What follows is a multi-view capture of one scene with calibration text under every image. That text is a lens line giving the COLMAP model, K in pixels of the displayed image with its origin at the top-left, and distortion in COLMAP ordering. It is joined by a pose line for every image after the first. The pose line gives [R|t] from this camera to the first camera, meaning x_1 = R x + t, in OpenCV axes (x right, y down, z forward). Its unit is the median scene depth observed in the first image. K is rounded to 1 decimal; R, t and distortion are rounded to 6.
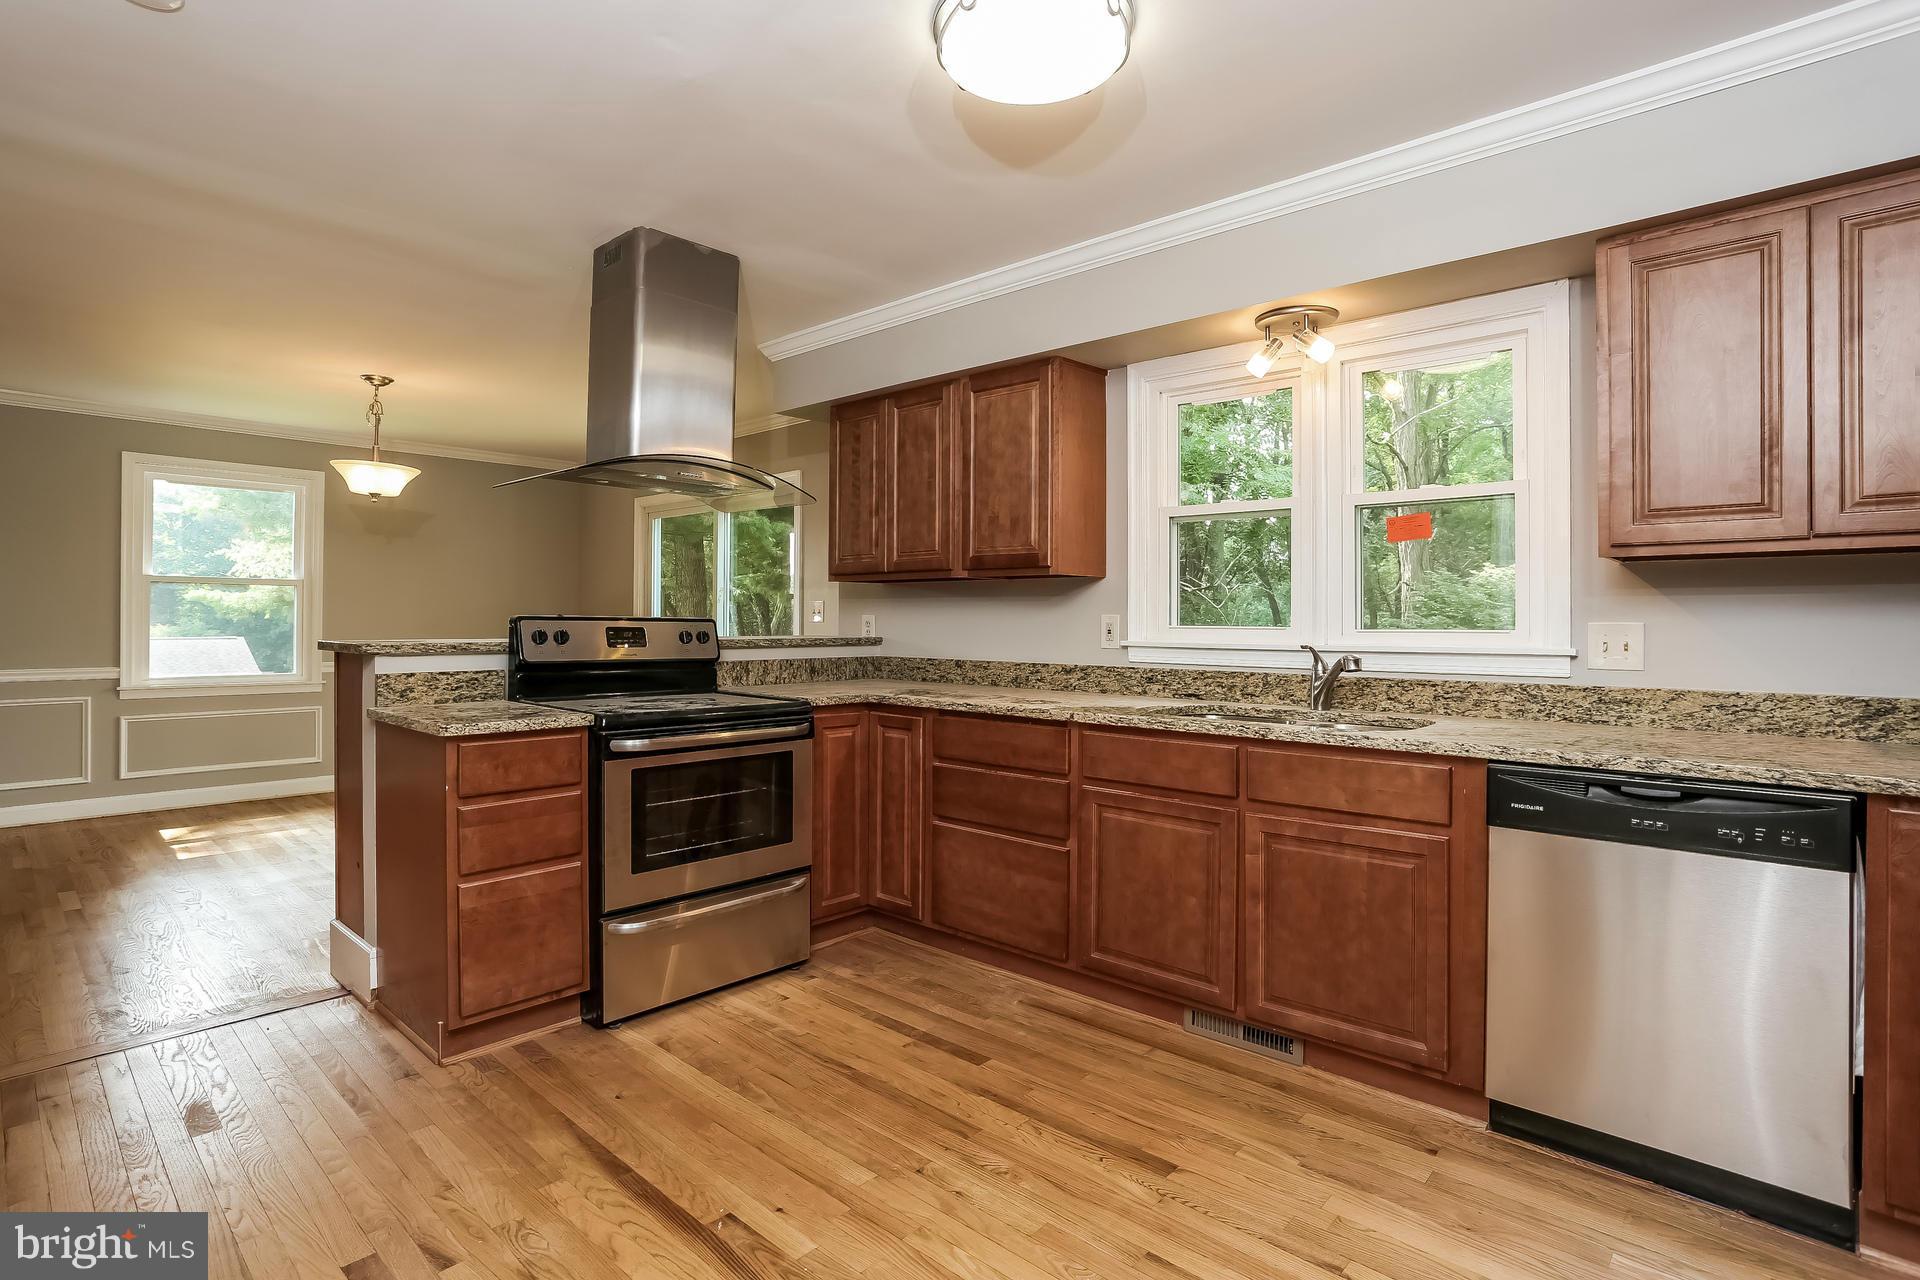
lens RADIAL K [[939.1, 0, 1016.3], [0, 939.1, 627.1], [0, 0, 1]] dist [-0.048063, 0.008500]
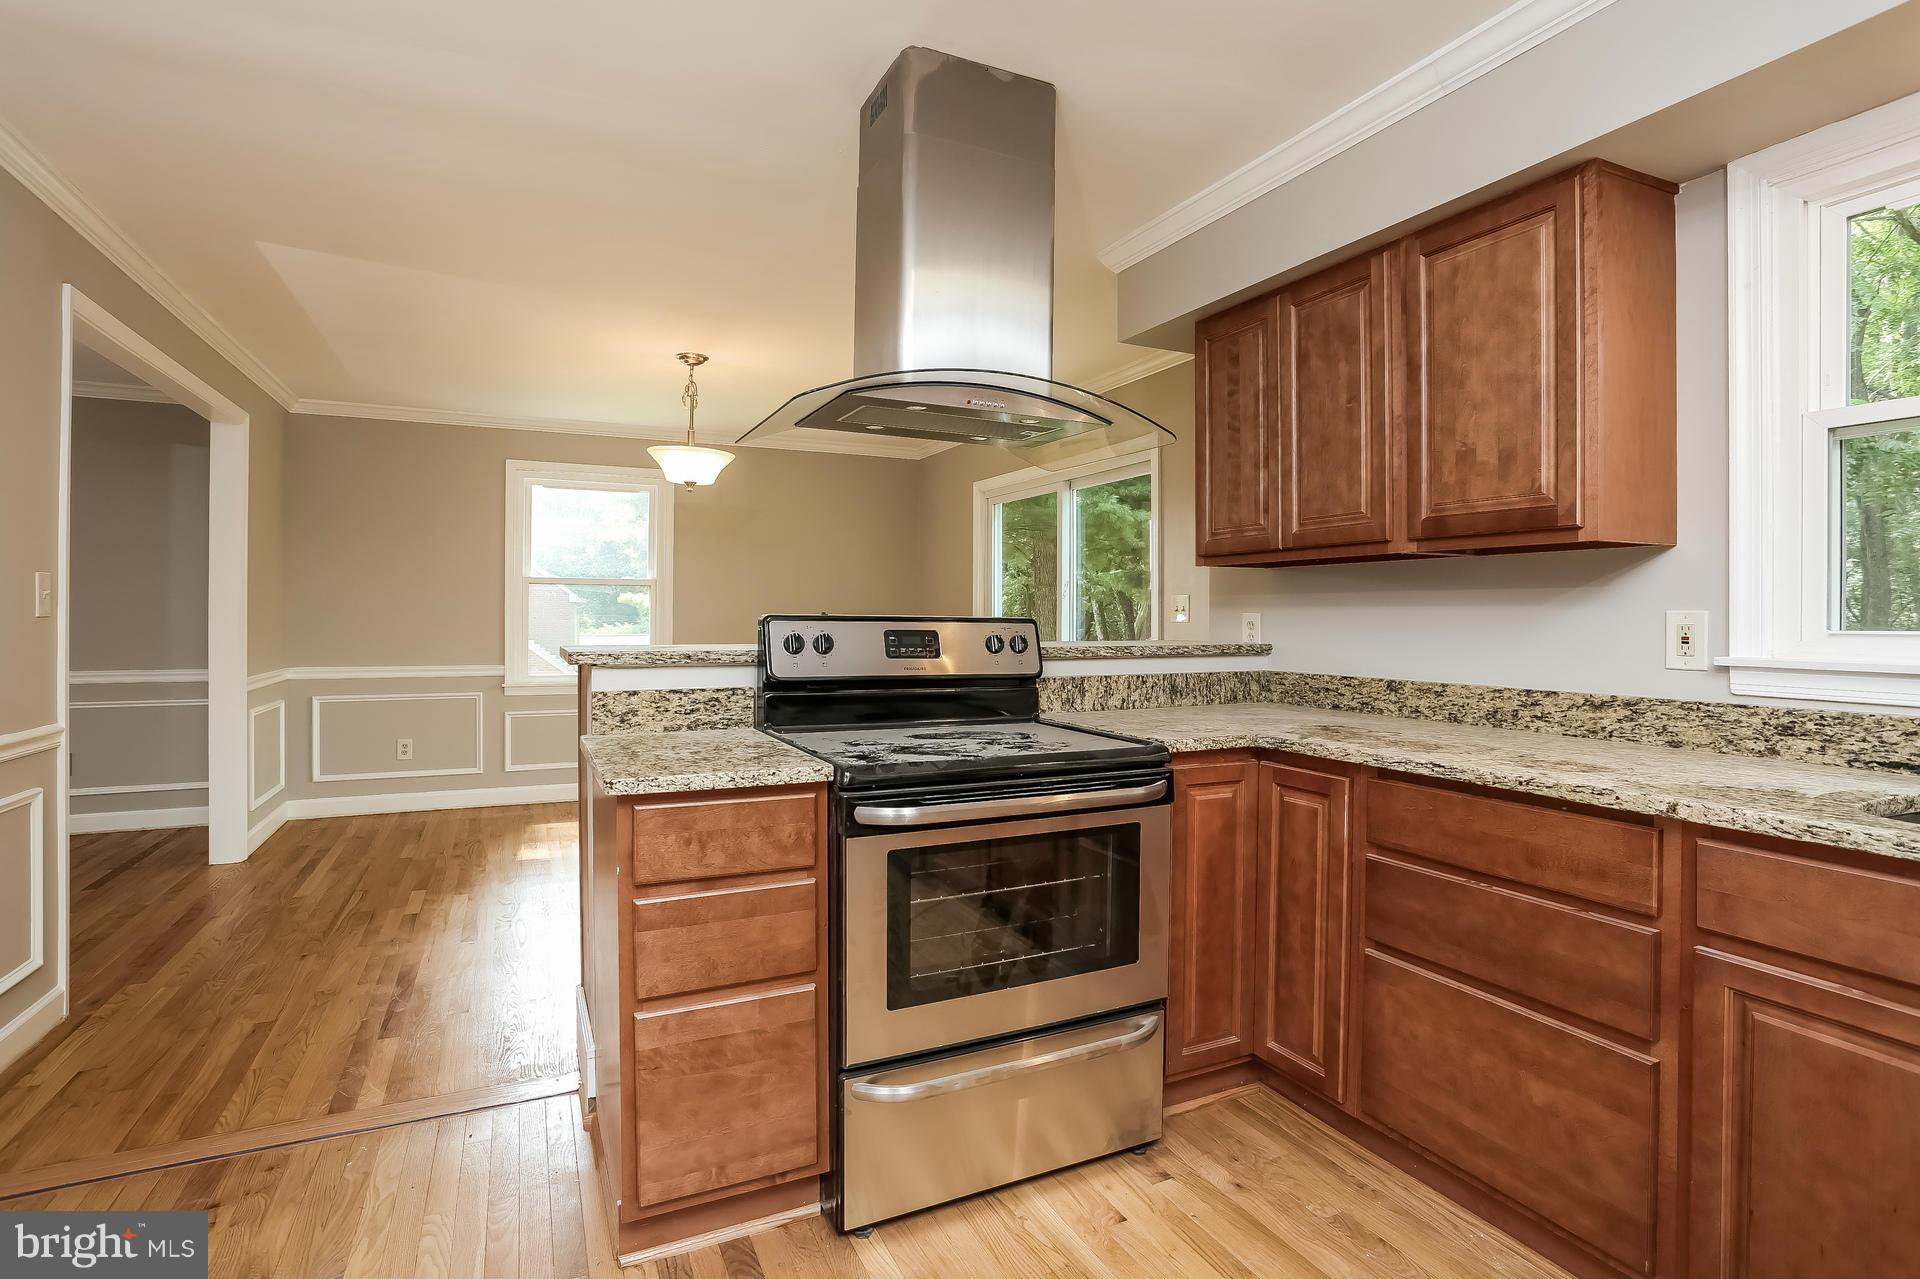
lens RADIAL K [[939.1, 0, 958.4], [0, 939.1, 610.2], [0, 0, 1]] dist [-0.048063, 0.008500]
pose [[0.902715, -0.005178, -0.430207, -0.067475], [-0.002197, 0.999859, -0.016644, -0.003348], [0.430233, 0.015970, 0.902577, 0.332794]]
